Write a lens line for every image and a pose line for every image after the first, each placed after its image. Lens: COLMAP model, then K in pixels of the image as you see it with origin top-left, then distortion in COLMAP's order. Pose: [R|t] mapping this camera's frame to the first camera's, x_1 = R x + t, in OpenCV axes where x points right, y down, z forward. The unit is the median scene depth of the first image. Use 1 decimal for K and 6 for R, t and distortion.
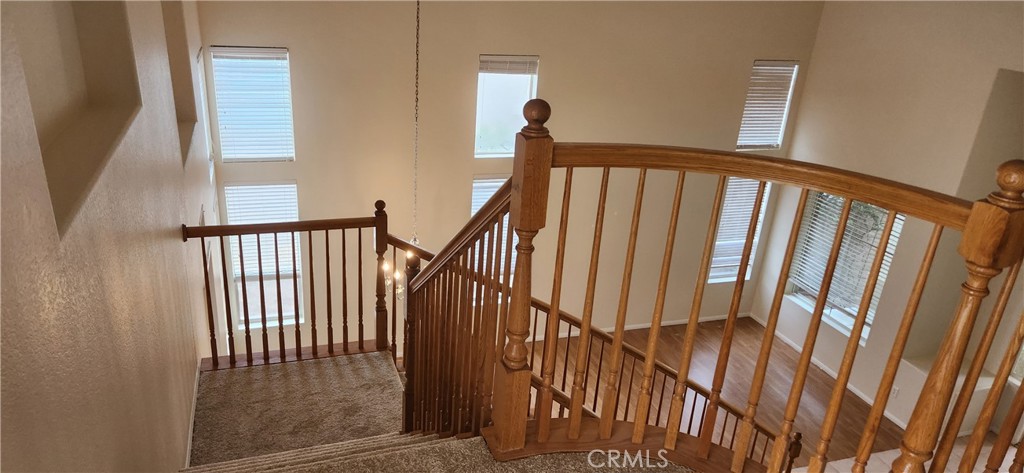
lens RADIAL K [[684.2, 0, 512.4], [0, 684.2, 241.8], [0, 0, 1]] dist [0.090208, -0.084479]
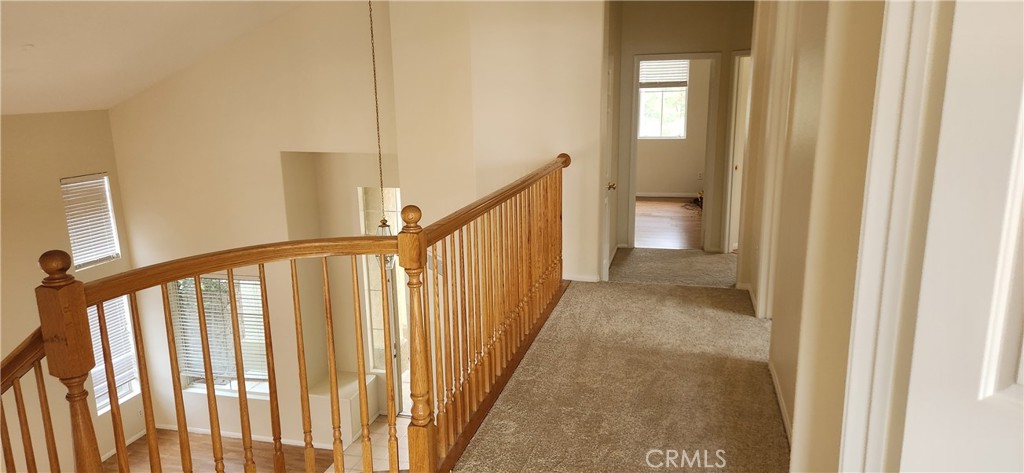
lens RADIAL K [[684.2, 0, 512.4], [0, 684.2, 241.8], [0, 0, 1]] dist [0.090208, -0.084479]
pose [[0.543647, -0.261015, 0.797696, -0.120664], [0.362784, 0.930122, 0.057101, -0.008605], [-0.756859, 0.258349, 0.600350, -0.044038]]
